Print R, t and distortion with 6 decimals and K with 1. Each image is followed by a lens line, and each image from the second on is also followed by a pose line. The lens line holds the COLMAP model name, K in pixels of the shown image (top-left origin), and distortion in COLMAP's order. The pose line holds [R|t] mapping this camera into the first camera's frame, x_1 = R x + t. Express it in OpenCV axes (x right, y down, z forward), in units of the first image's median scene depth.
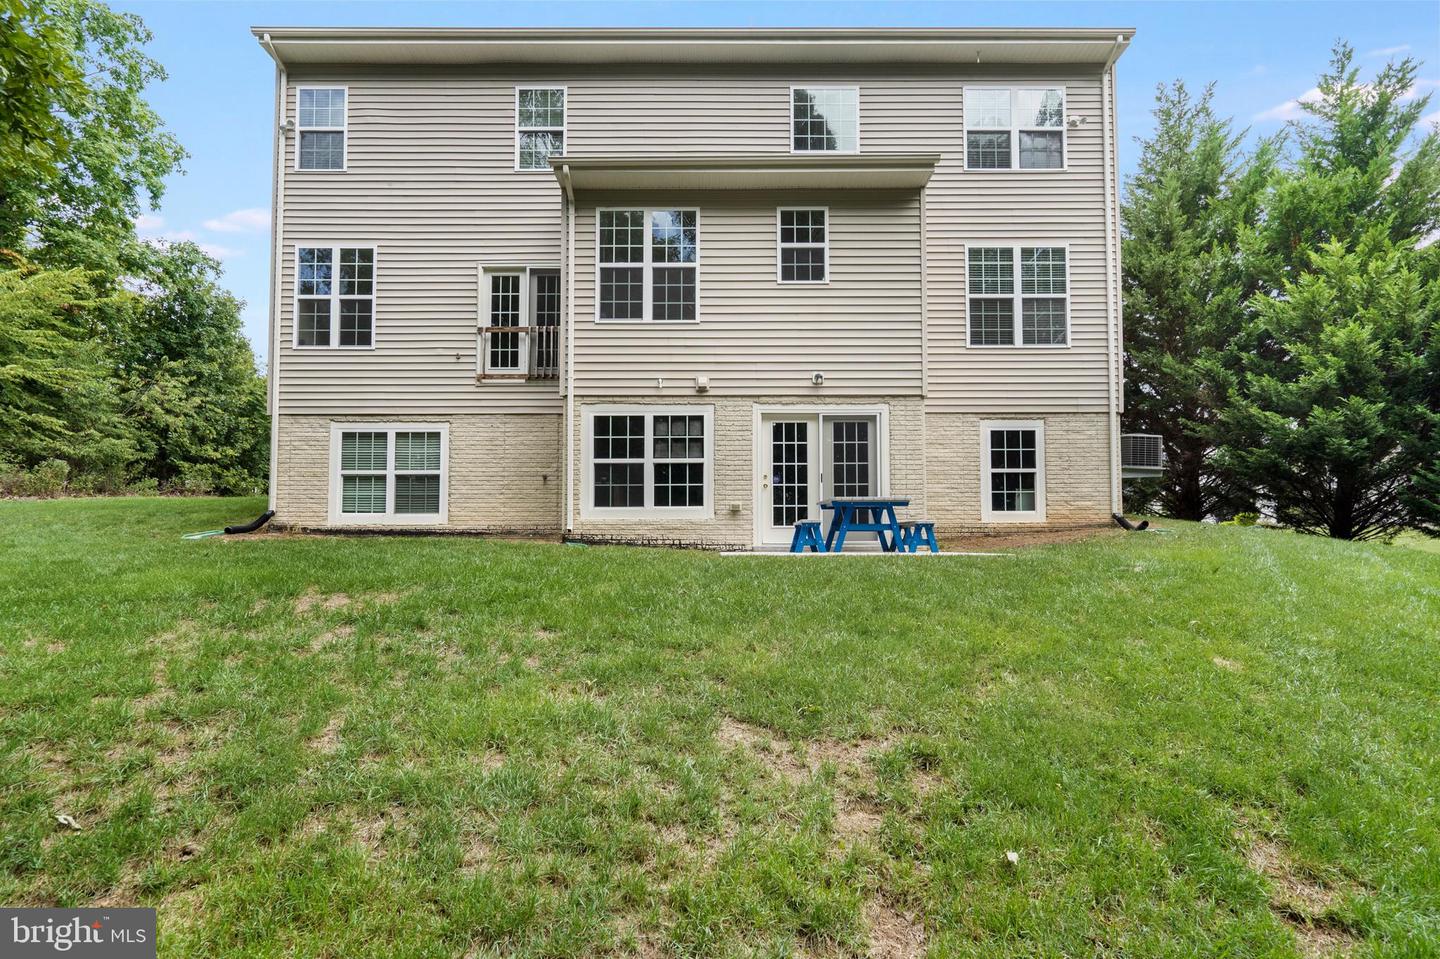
lens RADIAL K [[667.4, 0, 679.6], [0, 667.4, 533.1], [0, 0, 1]] dist [-0.005963, 0.002181]
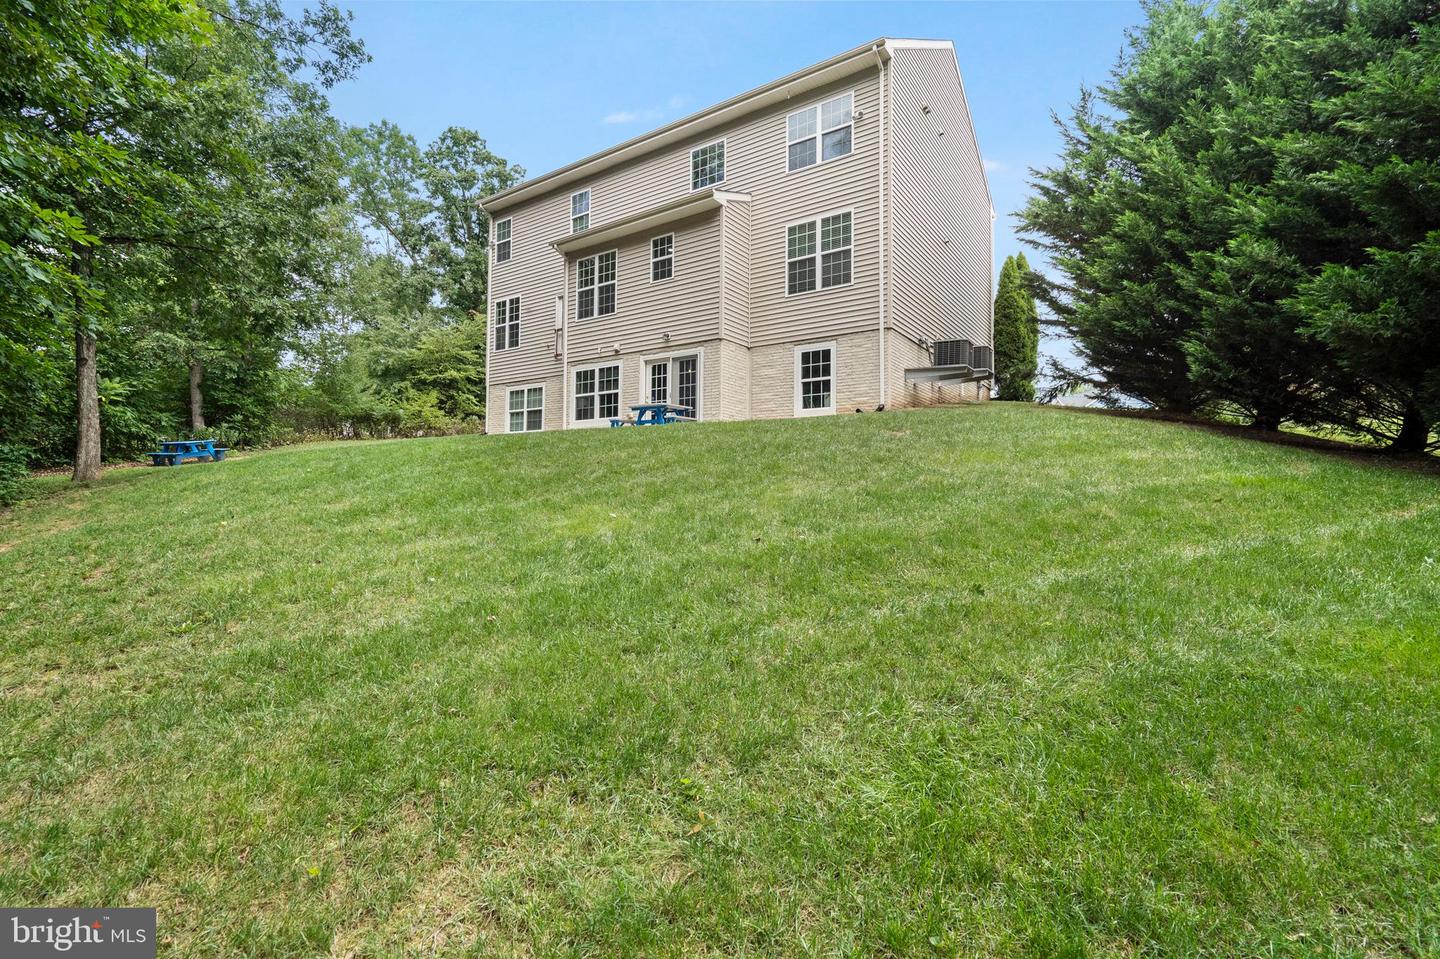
lens RADIAL K [[667.4, 0, 726.1], [0, 667.4, 479.0], [0, 0, 1]] dist [-0.005963, 0.002181]
pose [[0.818710, -0.006919, -0.574166, 1.173631], [0.008690, 0.999962, 0.000341, 0.116491], [0.574141, -0.005268, 0.818739, -0.266550]]
